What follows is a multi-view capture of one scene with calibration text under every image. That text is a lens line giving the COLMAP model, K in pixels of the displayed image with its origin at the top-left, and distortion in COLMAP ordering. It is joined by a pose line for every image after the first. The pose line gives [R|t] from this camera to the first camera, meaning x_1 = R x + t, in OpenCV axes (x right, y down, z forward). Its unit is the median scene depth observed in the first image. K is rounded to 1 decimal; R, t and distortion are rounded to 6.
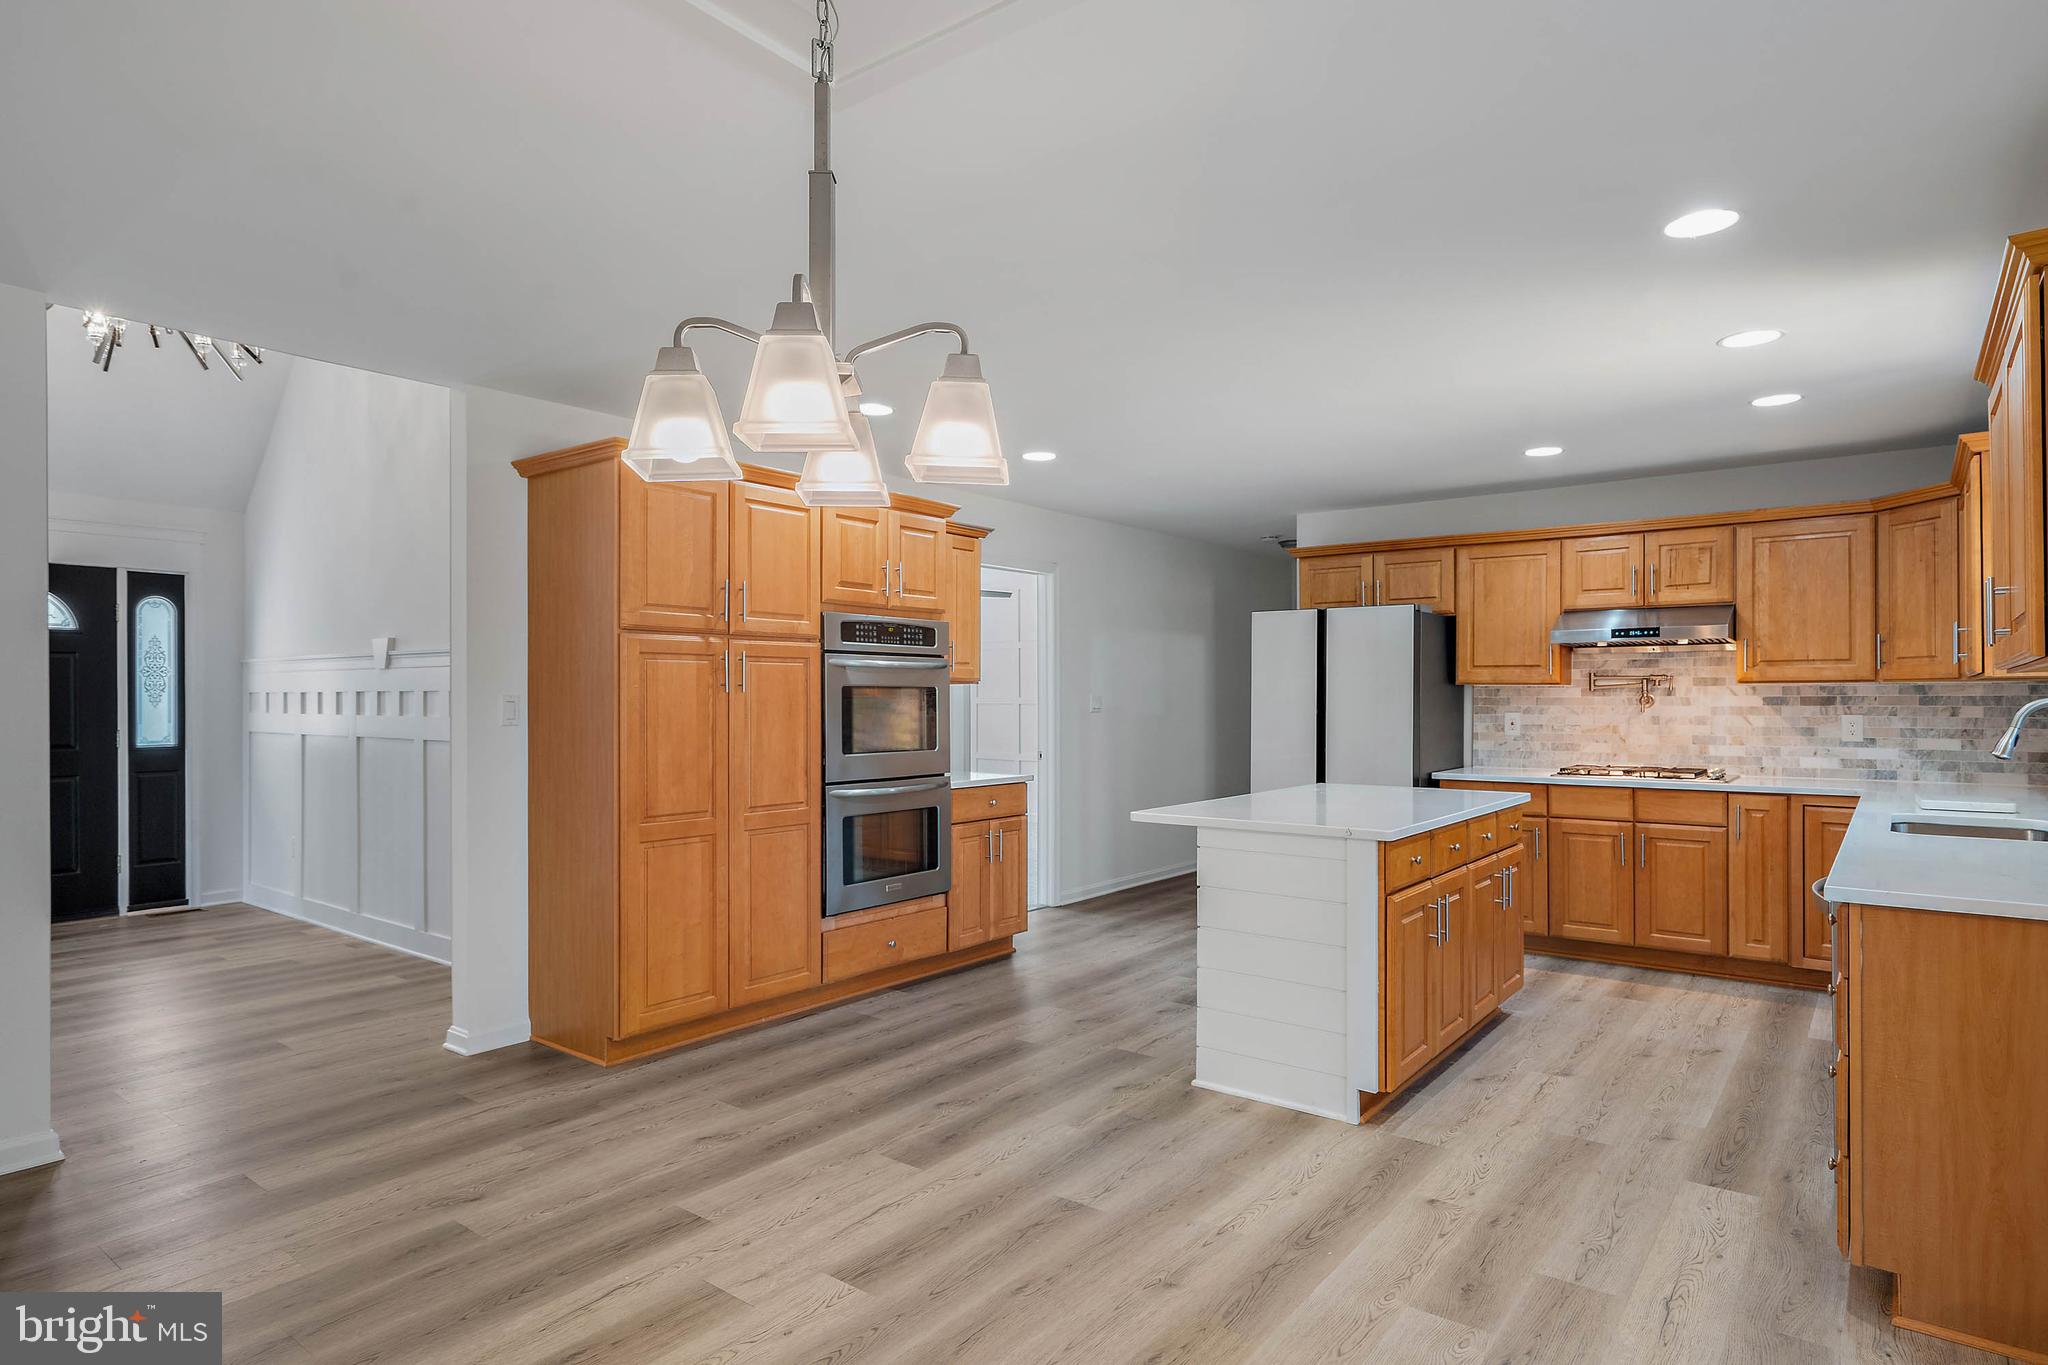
lens RADIAL K [[1120.4, 0, 1035.1], [0, 1120.4, 695.6], [0, 0, 1]] dist [0.002449, 0.000820]
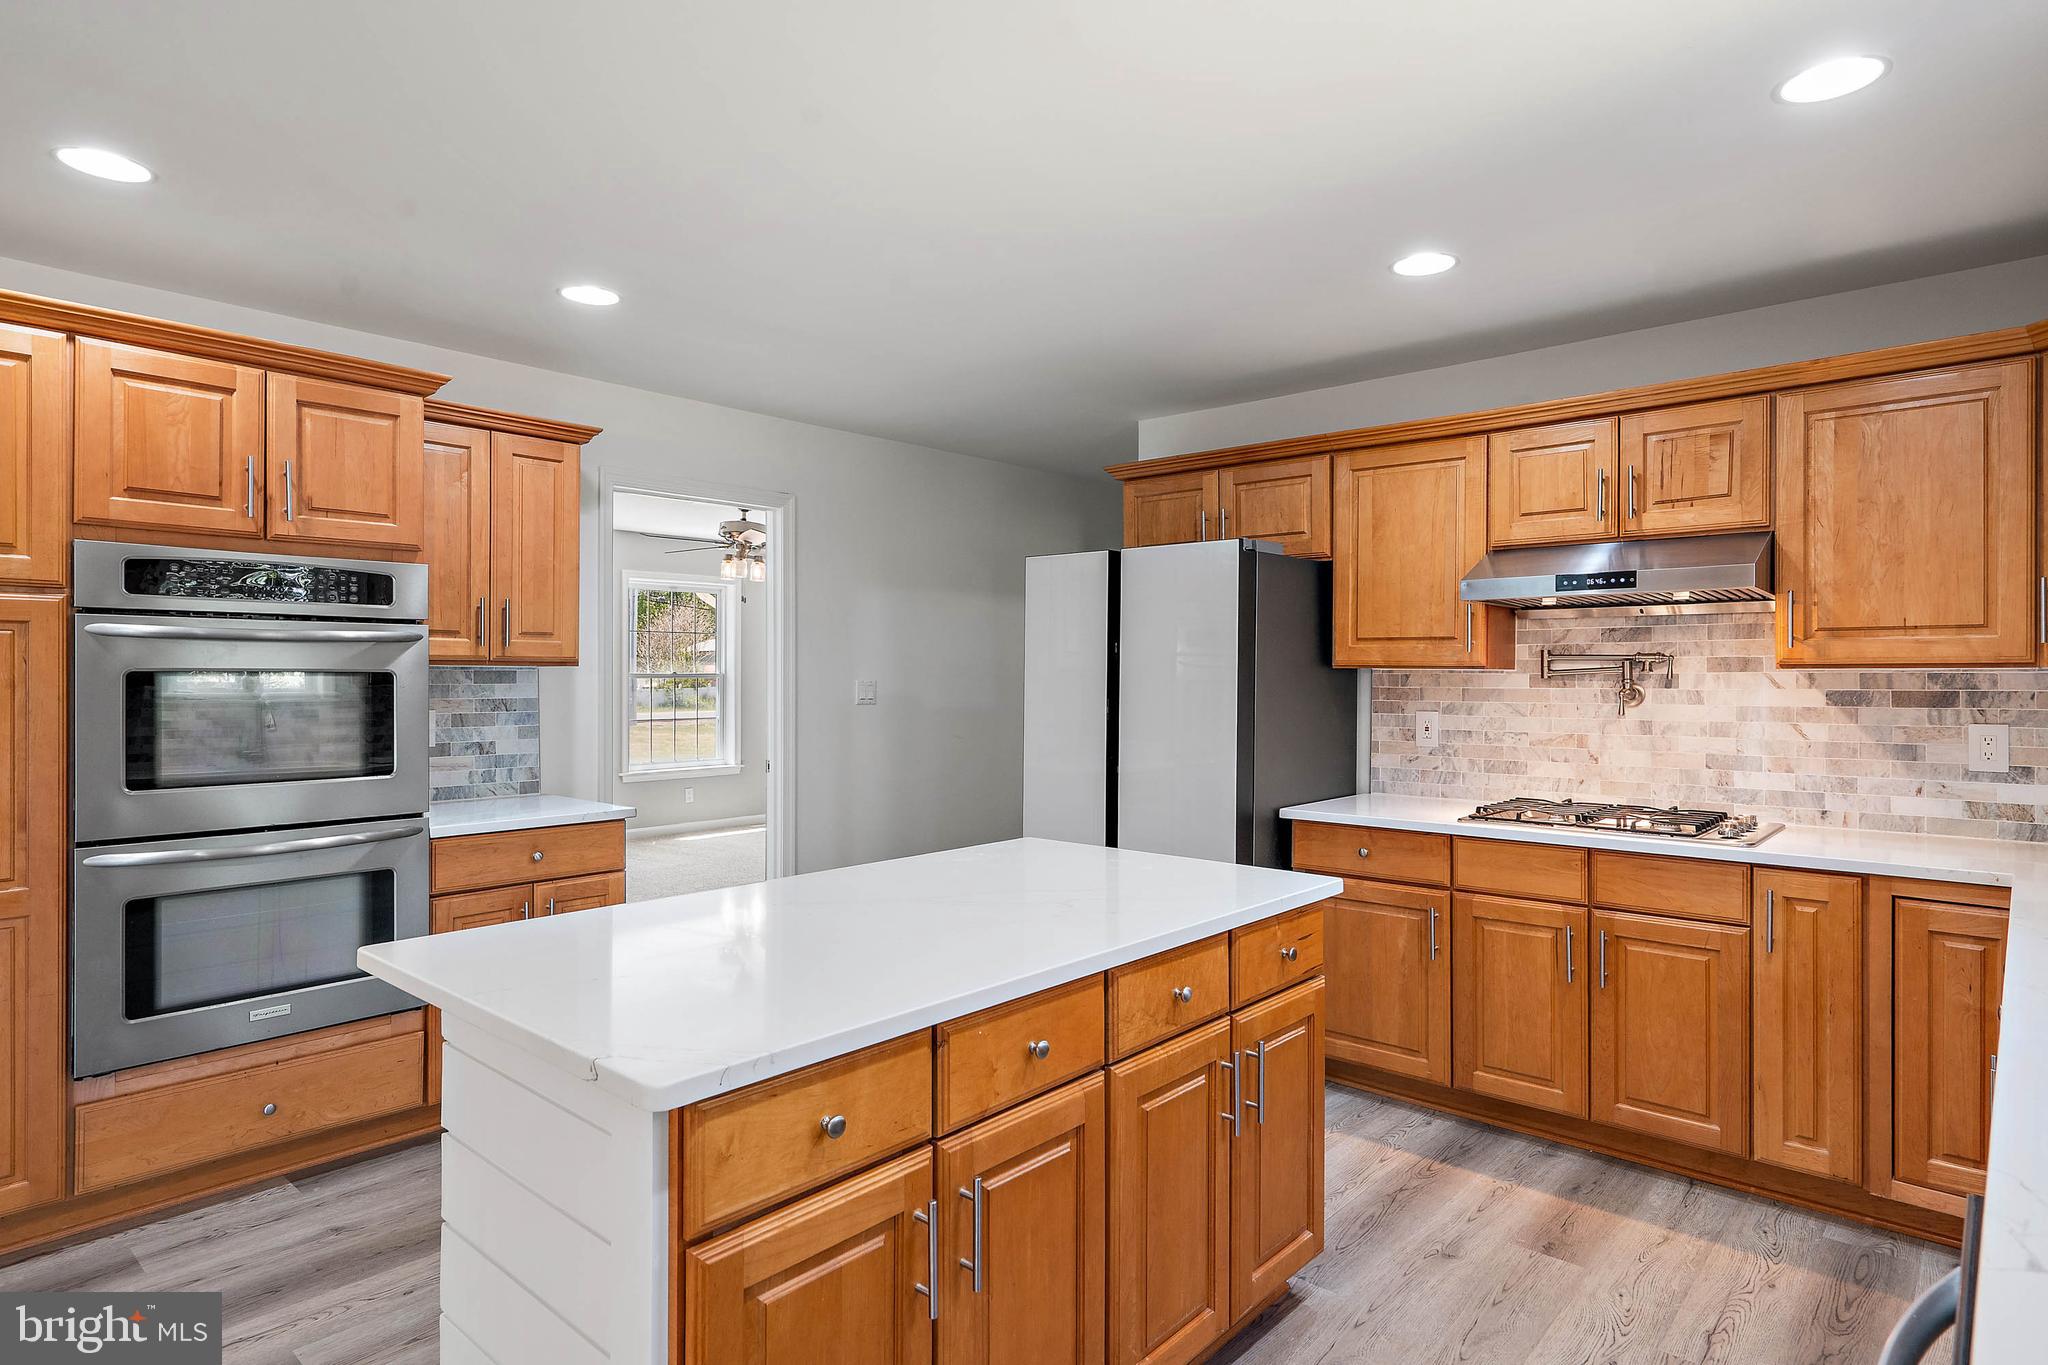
lens RADIAL K [[1120.4, 0, 1031.2], [0, 1120.4, 675.5], [0, 0, 1]] dist [0.002449, 0.000820]
pose [[0.997568, 0.002648, -0.069646, 0.294326], [-0.002443, 0.999992, 0.003017, -0.008265], [0.069653, -0.002839, 0.997567, 0.413061]]
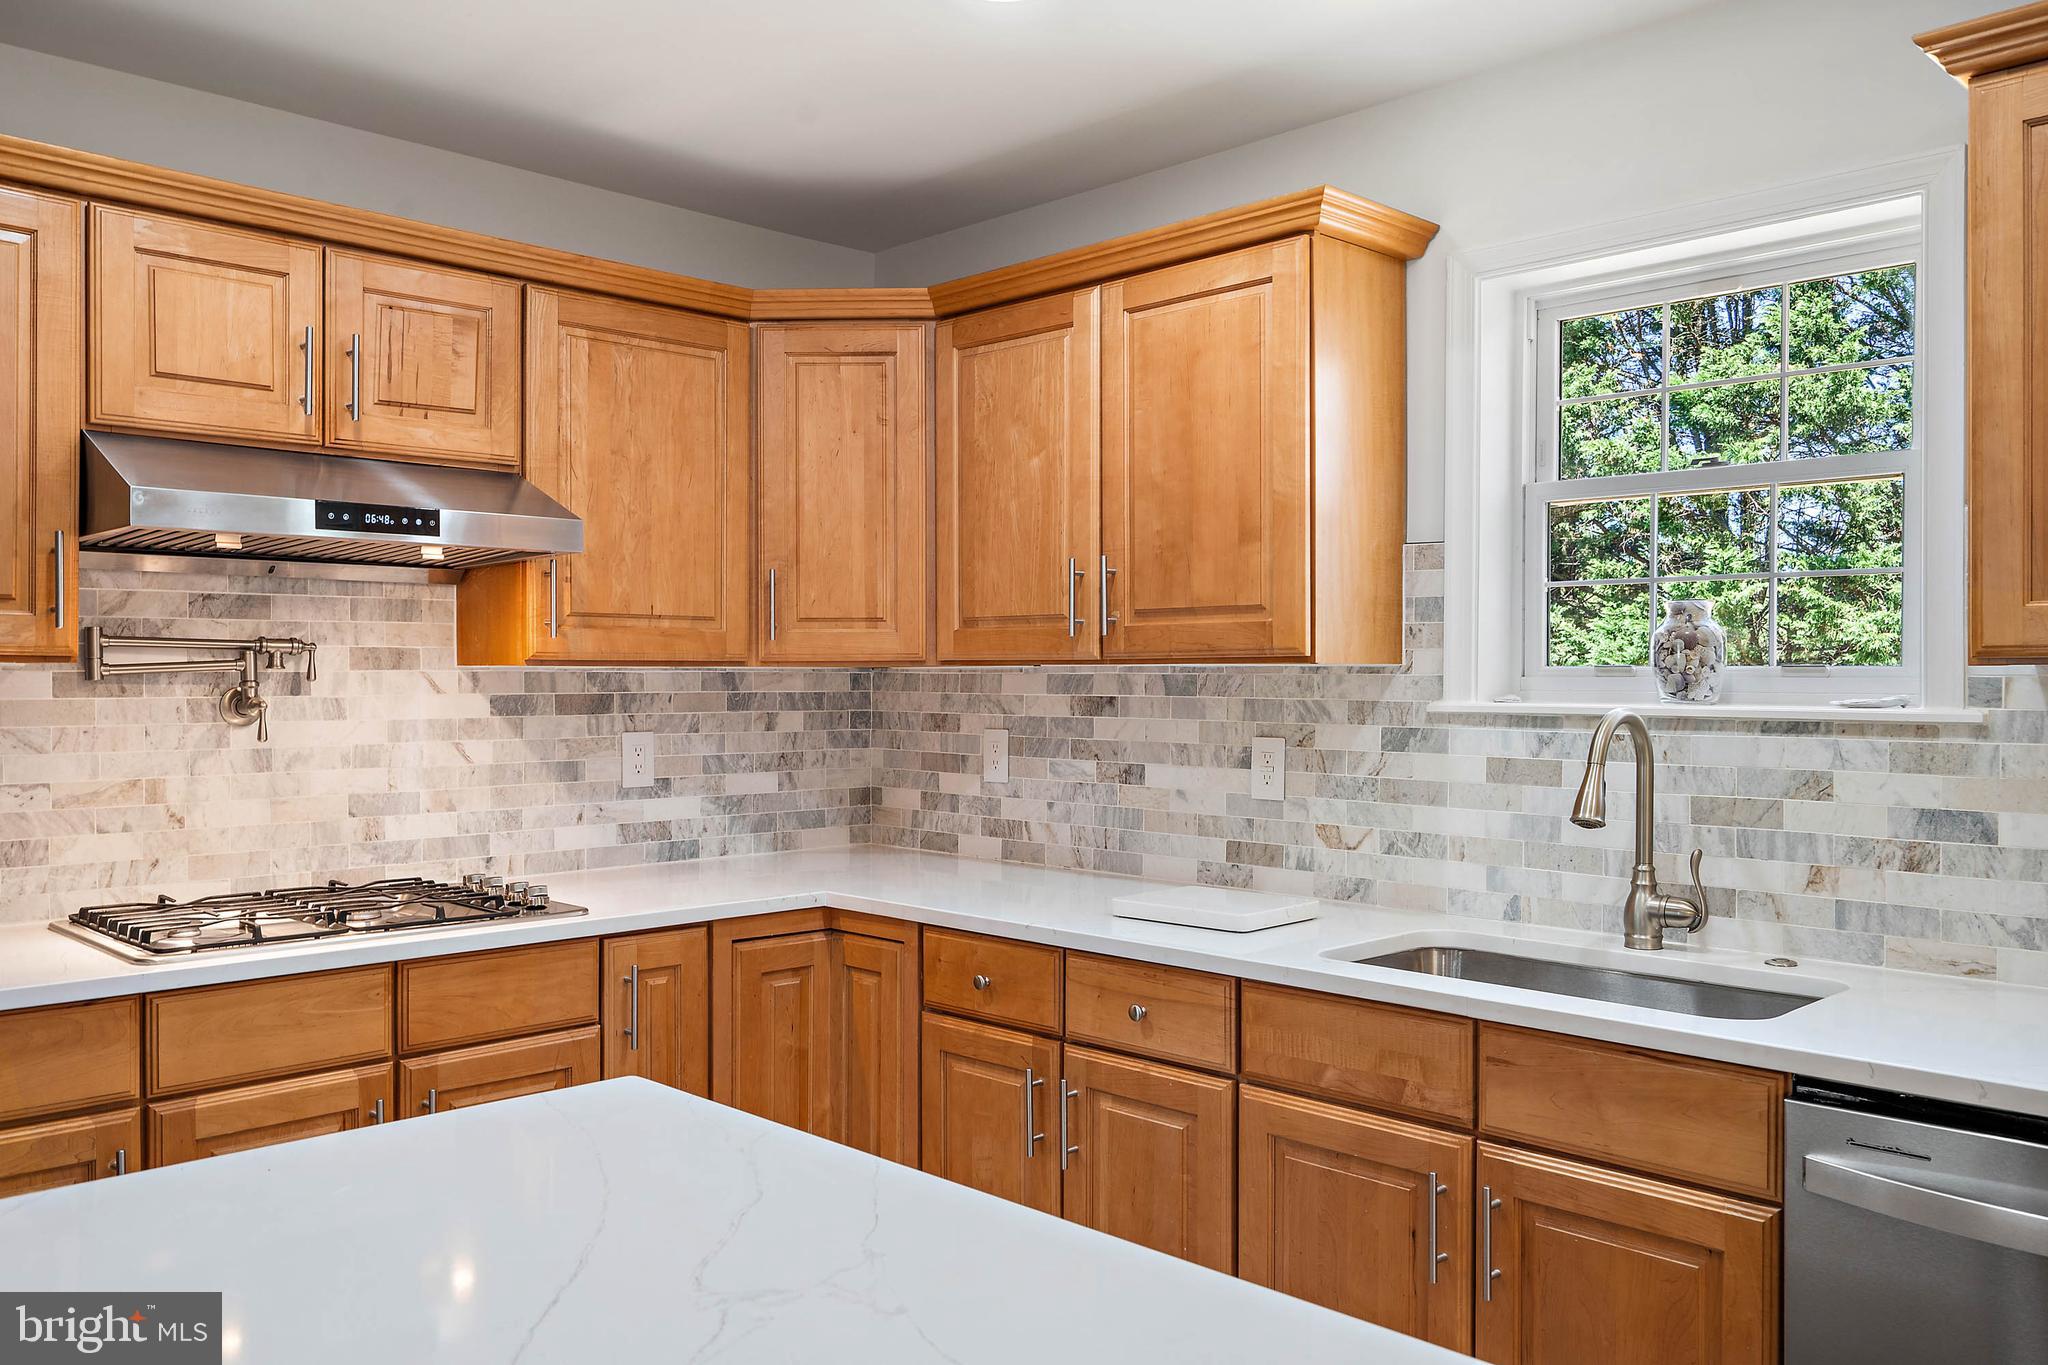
lens RADIAL K [[1595.9, 0, 1025.6], [0, 1595.9, 681.5], [0, 0, 1]] dist [0.007777, -0.001653]
pose [[0.136004, -0.000710, 0.990708, 0.068619], [-0.003597, 0.999993, 0.001211, -0.006388], [-0.990702, -0.003728, 0.136001, 0.759606]]
